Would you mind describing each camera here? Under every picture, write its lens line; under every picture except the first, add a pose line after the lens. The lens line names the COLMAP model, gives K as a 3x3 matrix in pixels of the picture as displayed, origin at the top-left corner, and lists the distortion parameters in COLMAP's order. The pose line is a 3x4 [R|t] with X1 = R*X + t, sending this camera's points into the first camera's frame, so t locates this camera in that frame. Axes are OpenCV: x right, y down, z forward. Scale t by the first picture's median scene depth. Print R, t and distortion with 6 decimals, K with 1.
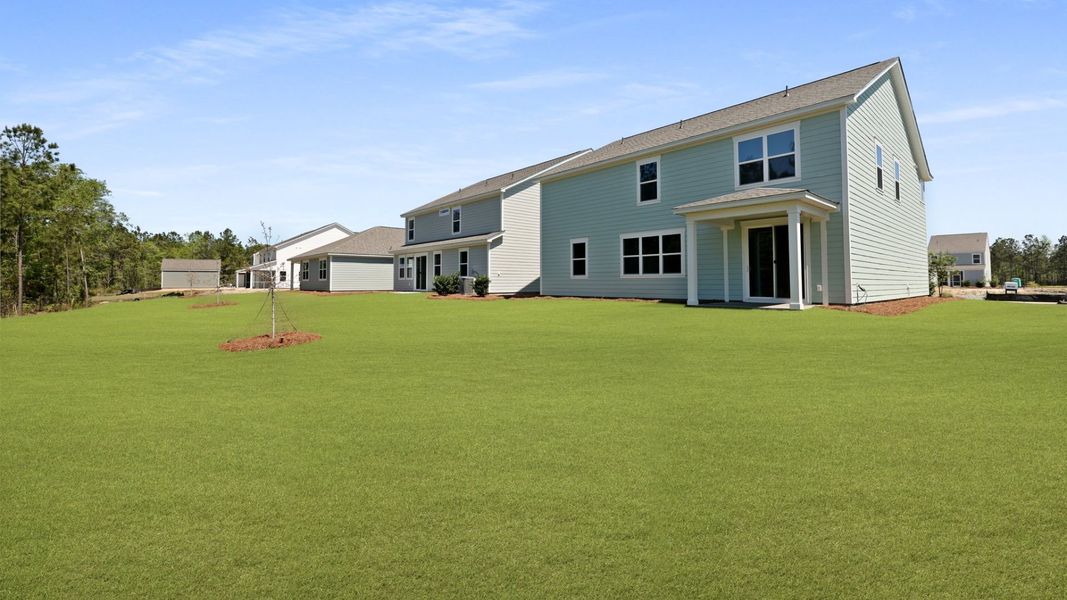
lens RADIAL K [[445.4, 0, 527.6], [0, 445.4, 264.0], [0, 0, 1]] dist [-0.003570, -0.000893]
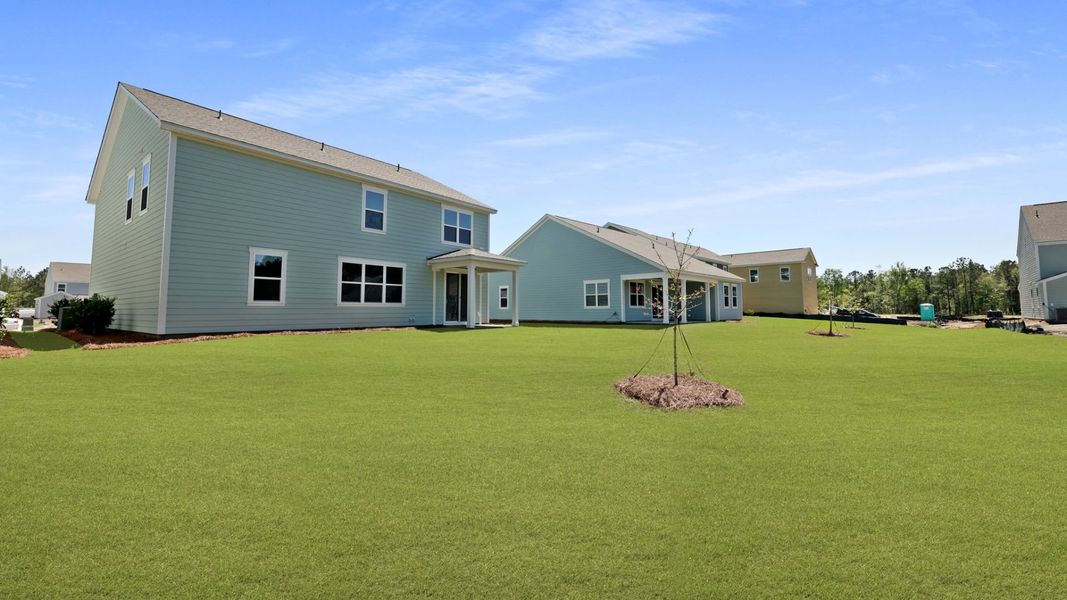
lens RADIAL K [[429.6, 0, 534.2], [0, 429.6, 276.3], [0, 0, 1]] dist [-0.000016, -0.000223]
pose [[-0.200819, 0.080772, 0.976293, -0.736828], [-0.037135, 0.995251, -0.089979, 0.036561], [-0.978924, -0.054324, -0.196866, 0.837557]]
